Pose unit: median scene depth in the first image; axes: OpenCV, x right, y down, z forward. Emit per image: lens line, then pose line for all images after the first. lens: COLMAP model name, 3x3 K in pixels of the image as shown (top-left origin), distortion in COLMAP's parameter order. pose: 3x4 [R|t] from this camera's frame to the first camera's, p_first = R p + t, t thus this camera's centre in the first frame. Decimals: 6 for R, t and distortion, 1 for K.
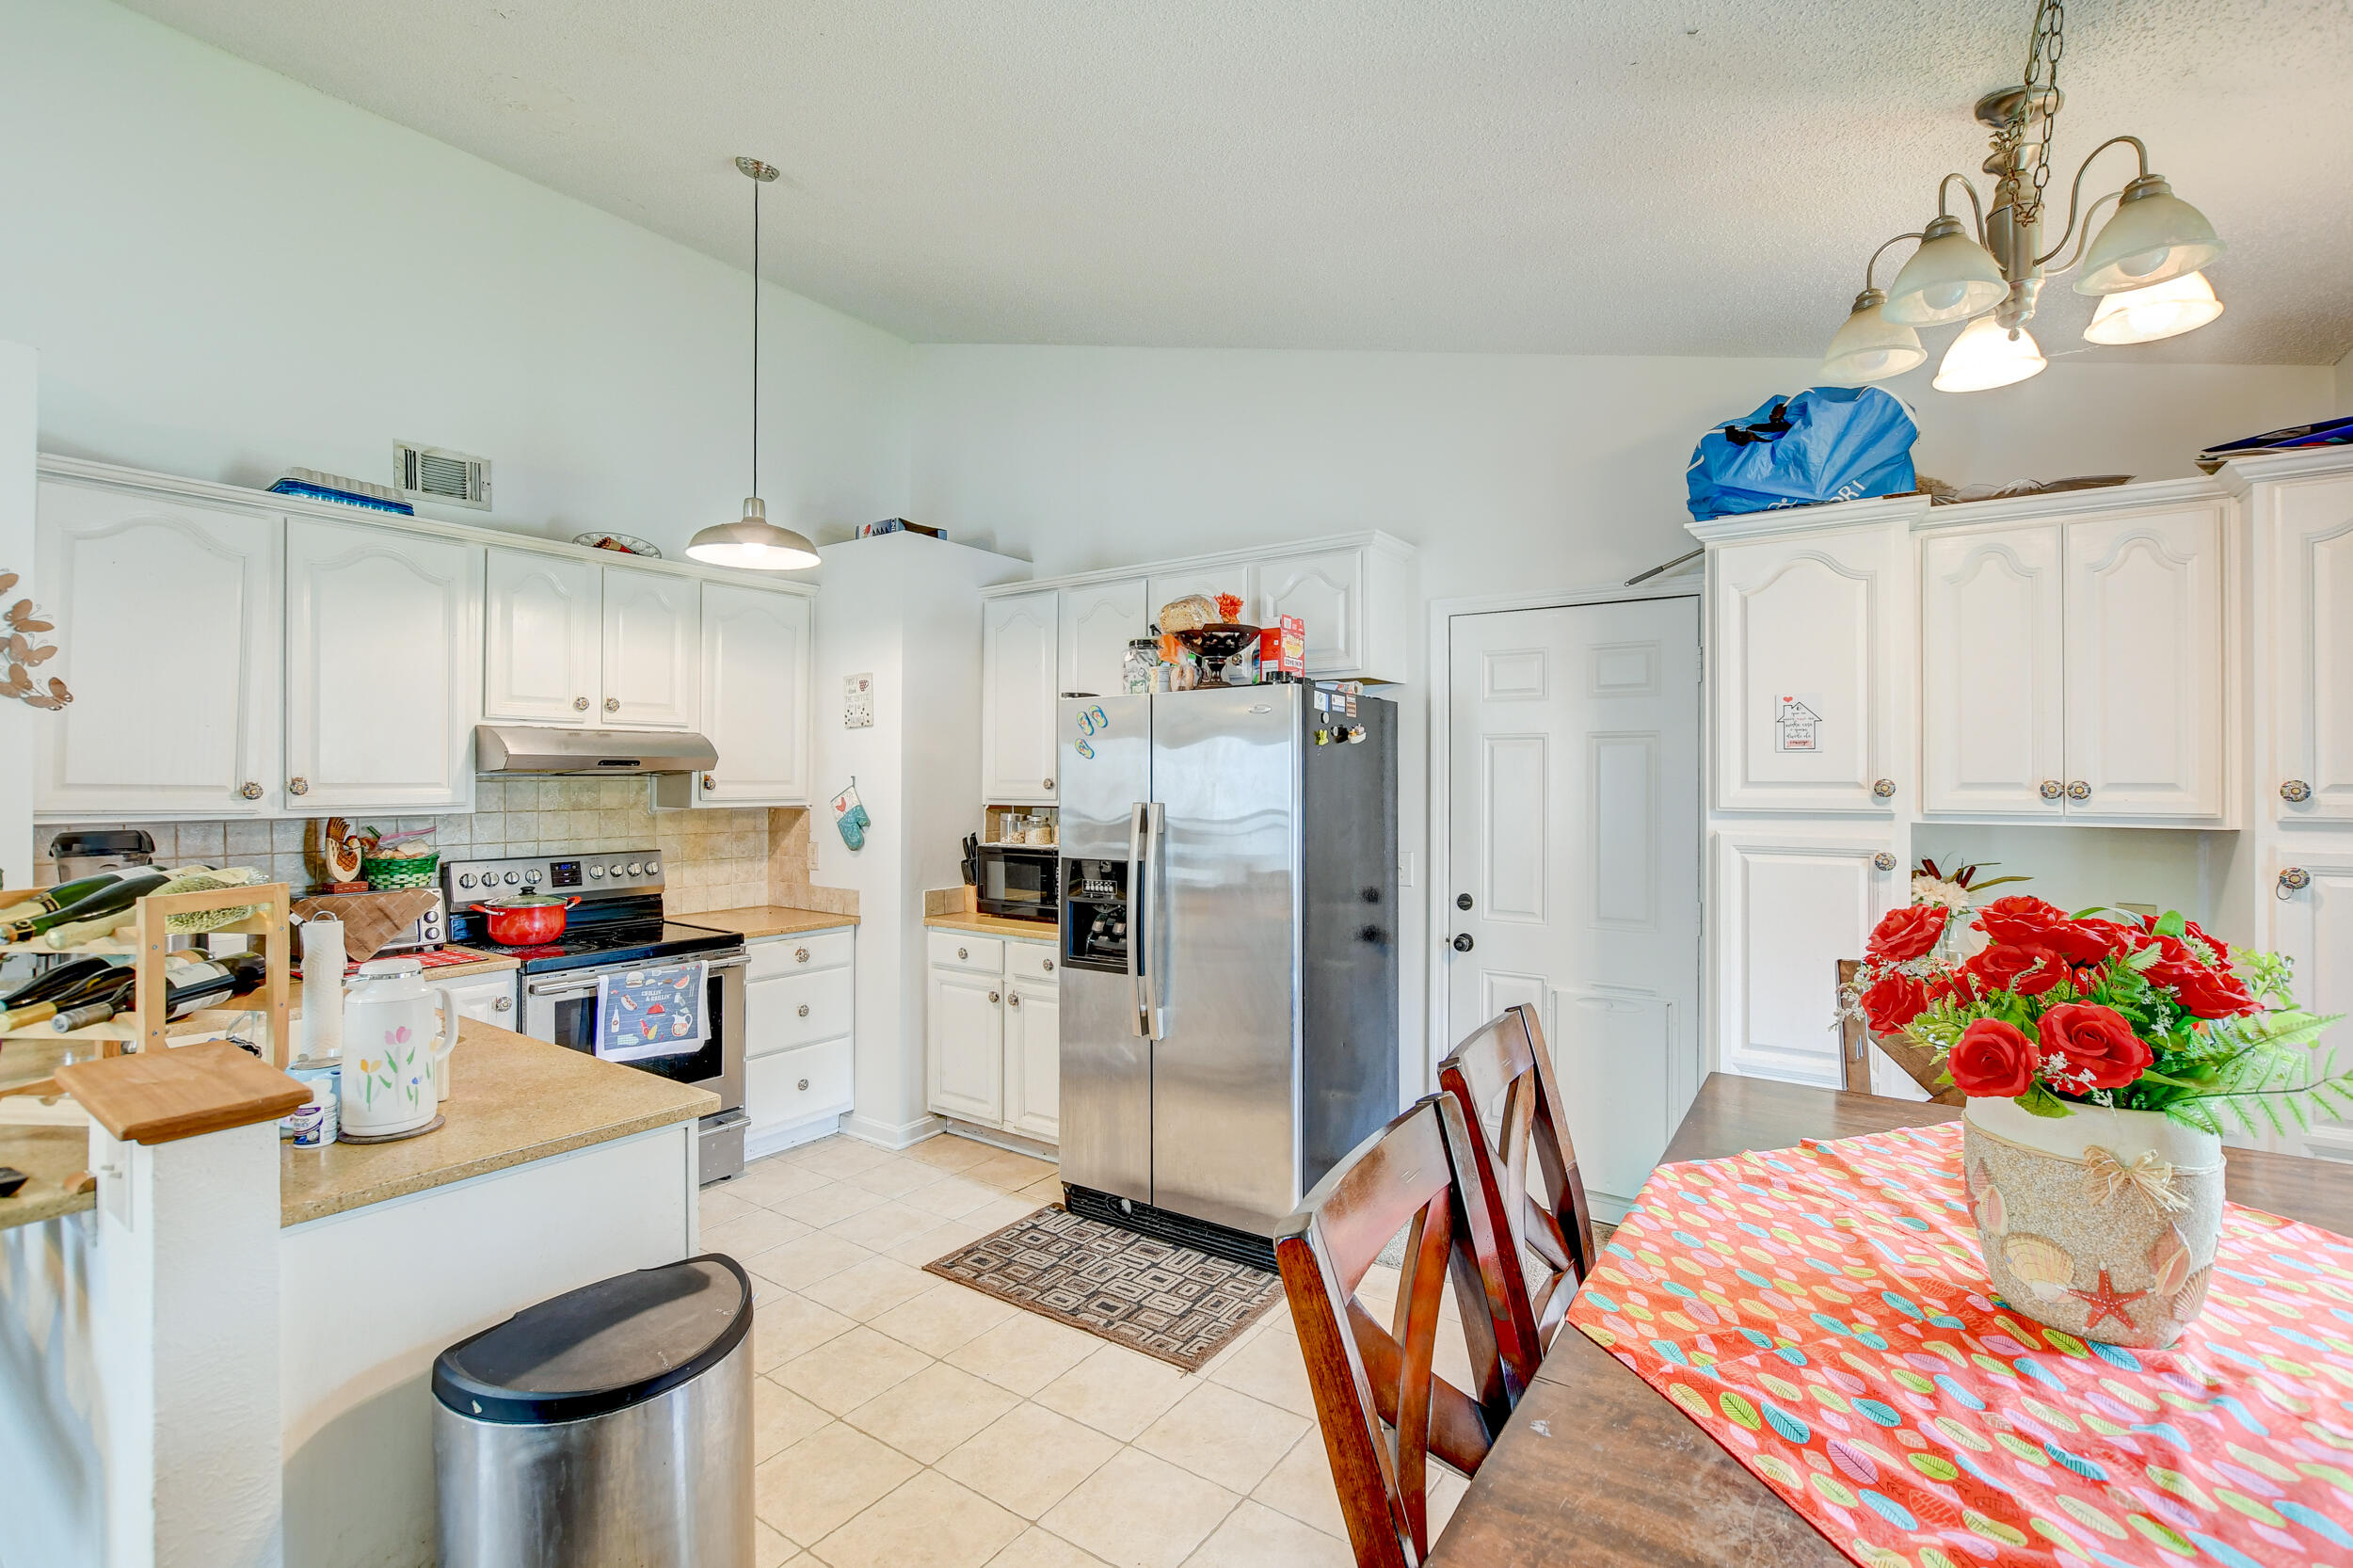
lens RADIAL K [[1035.2, 0, 1167.3], [0, 1035.2, 773.2], [0, 0, 1]] dist [-0.011276, 0.000067]
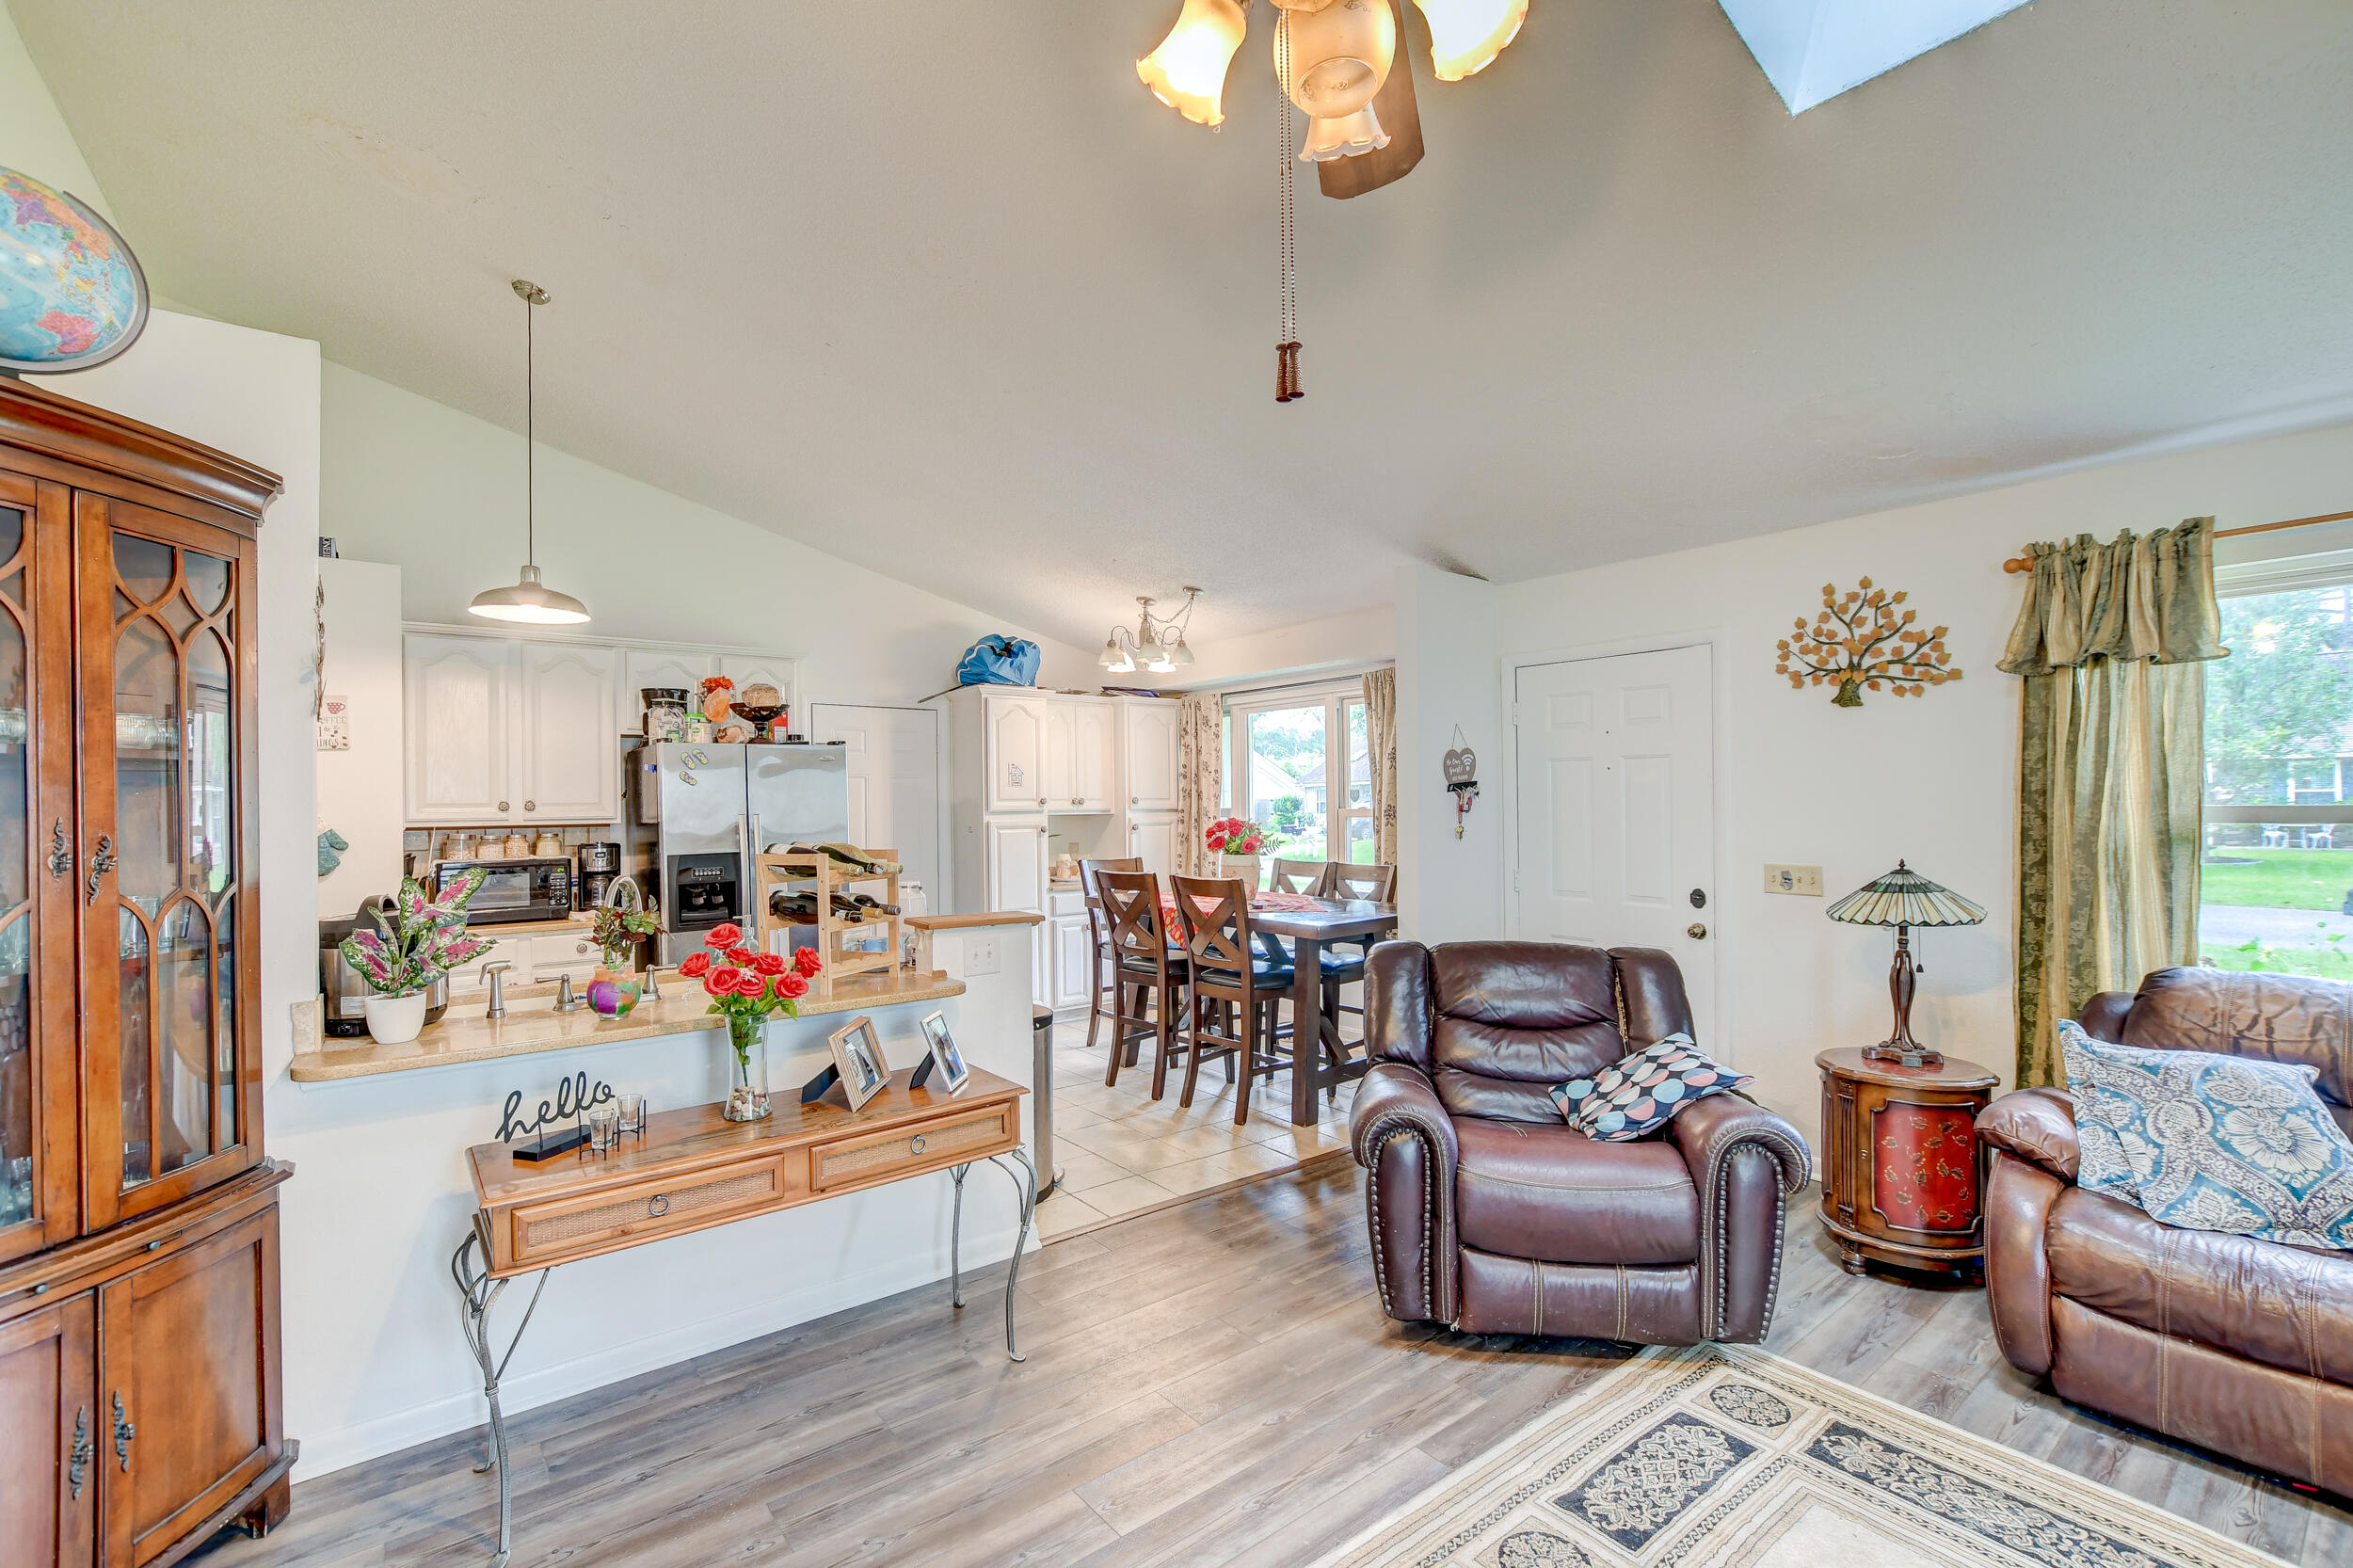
lens RADIAL K [[1033.2, 0, 1197.6], [0, 1033.2, 795.6], [0, 0, 1]] dist [-0.012720, 0.004469]
pose [[0.283570, 0.002017, 0.958949, -1.066401], [0.008021, 0.999958, -0.004475, 0.009987], [-0.958918, 0.008961, 0.283542, -0.066653]]
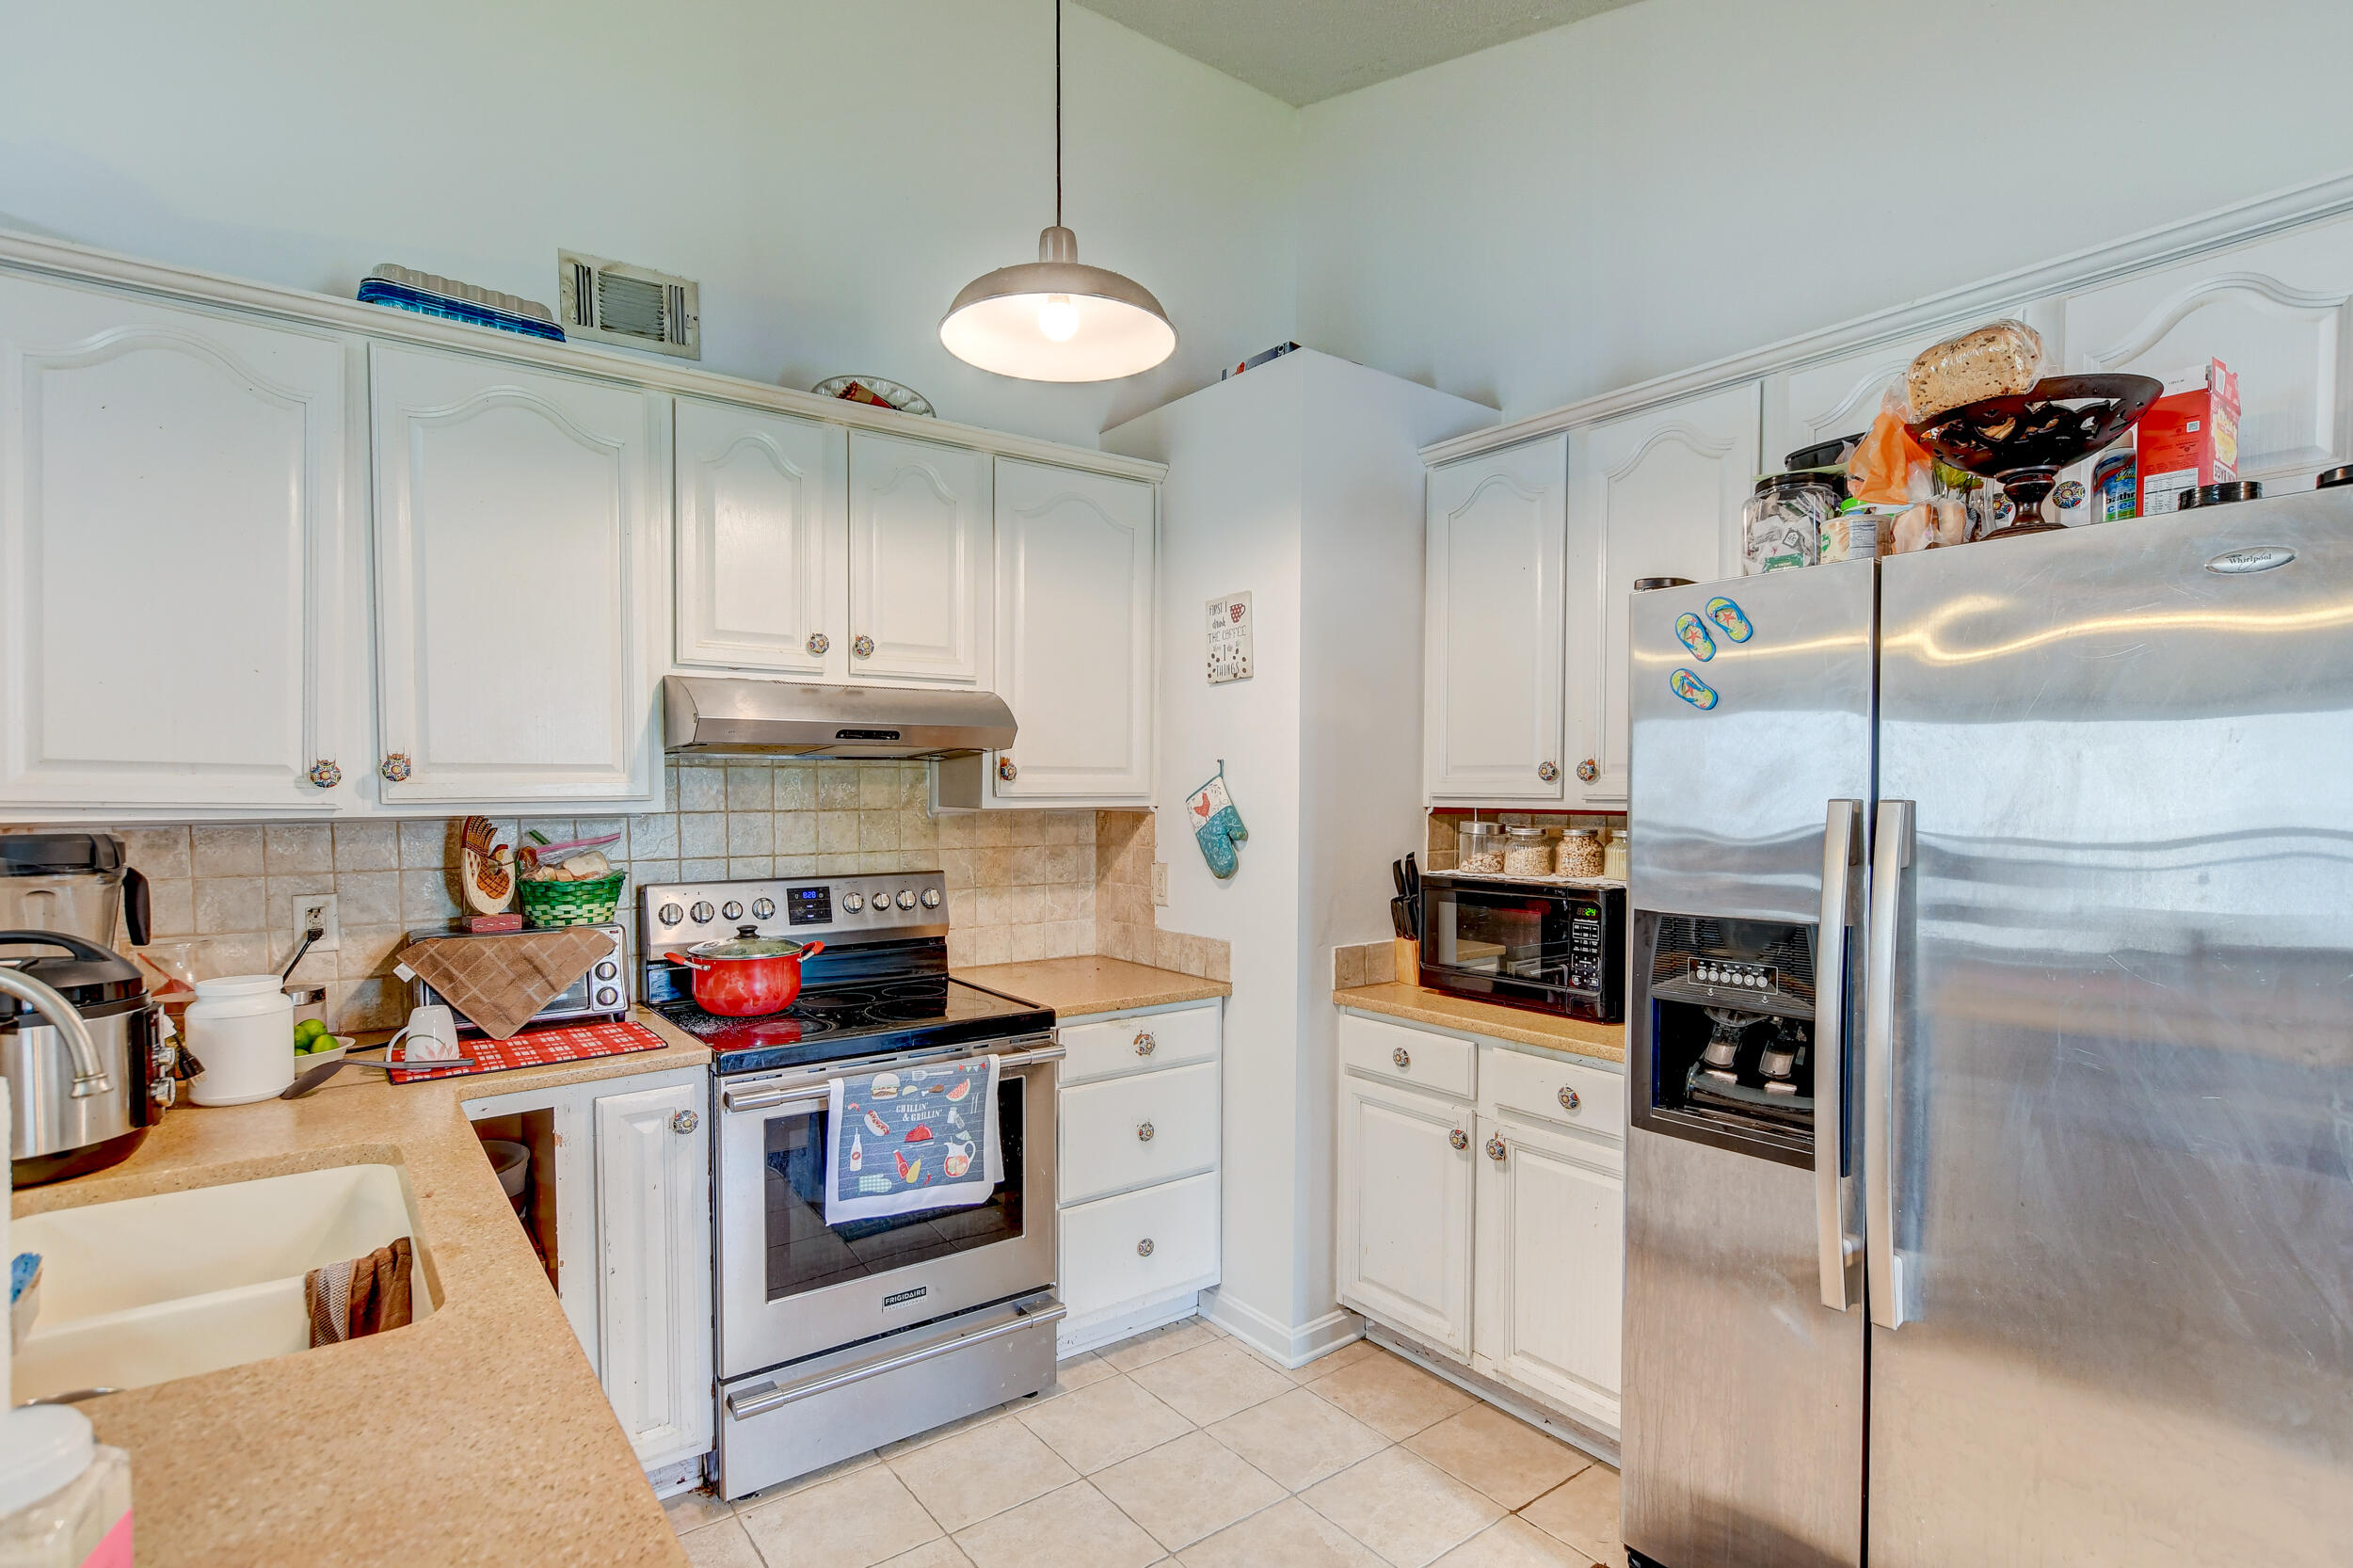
lens RADIAL K [[1157.8, 0, 1176.5], [0, 1157.8, 784.0], [0, 0, 1]] dist [-0.000468, -0.000032]
pose [[0.952123, -0.000074, -0.305715, -0.132488], [0.001525, 0.999989, 0.004508, 0.016613], [0.305712, -0.004758, 0.952112, 0.373773]]
